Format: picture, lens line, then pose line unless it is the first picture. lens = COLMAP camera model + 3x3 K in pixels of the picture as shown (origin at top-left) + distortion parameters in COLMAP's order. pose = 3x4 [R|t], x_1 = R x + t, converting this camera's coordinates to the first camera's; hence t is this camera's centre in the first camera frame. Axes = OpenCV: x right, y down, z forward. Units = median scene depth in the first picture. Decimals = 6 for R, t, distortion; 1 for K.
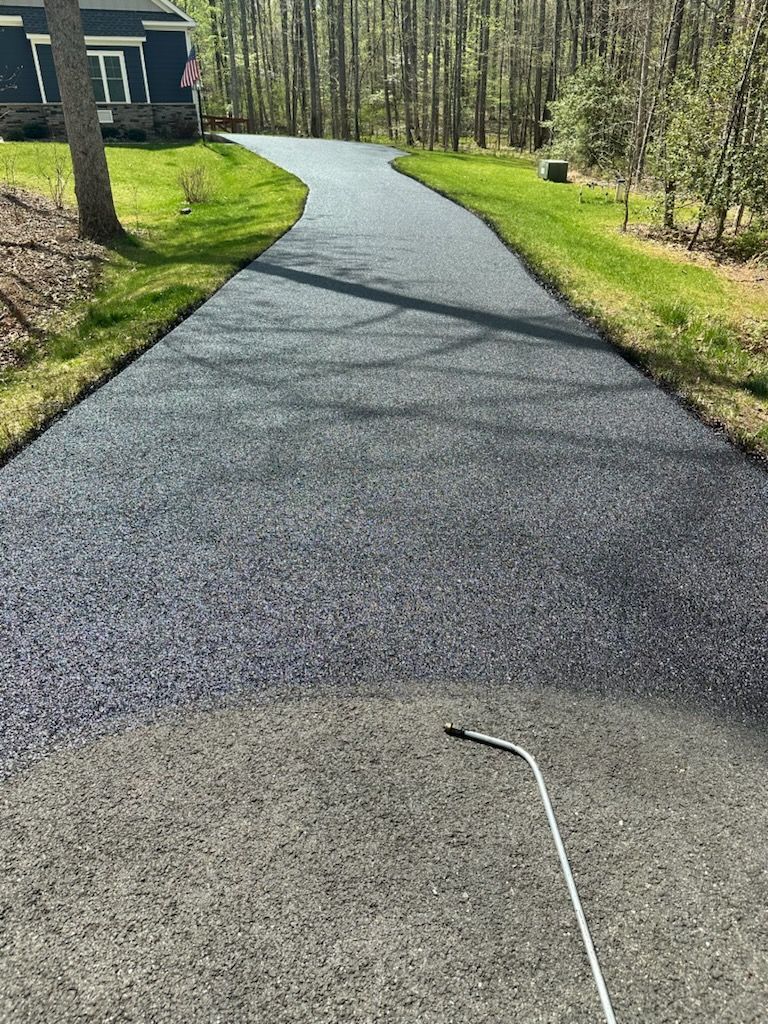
lens RADIAL K [[725.6, 0, 384.0], [0, 725.6, 512.0], [0, 0, 1]] dist [-0.005198, 0.001311]
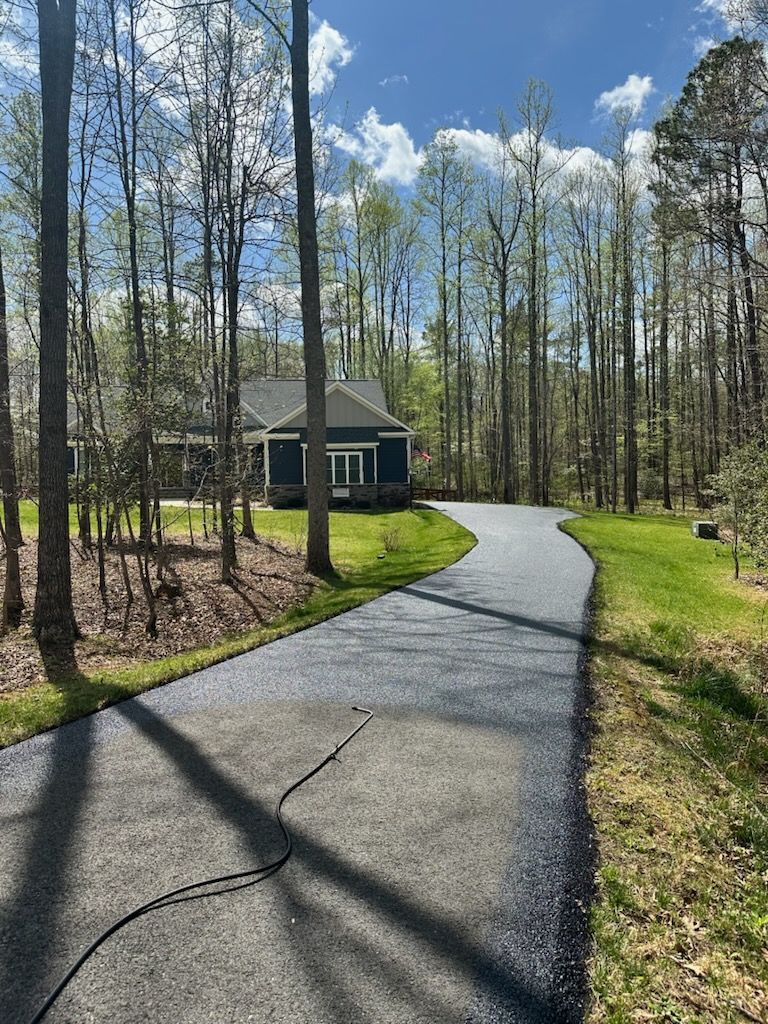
lens RADIAL K [[739.4, 0, 384.0], [0, 739.4, 512.0], [0, 0, 1]] dist [0.175627, 0.000221]
pose [[0.957536, -0.004356, -0.288282, 0.106988], [-0.123179, 0.897855, -0.422709, 0.083201], [0.260677, 0.440269, 0.859192, -0.199077]]
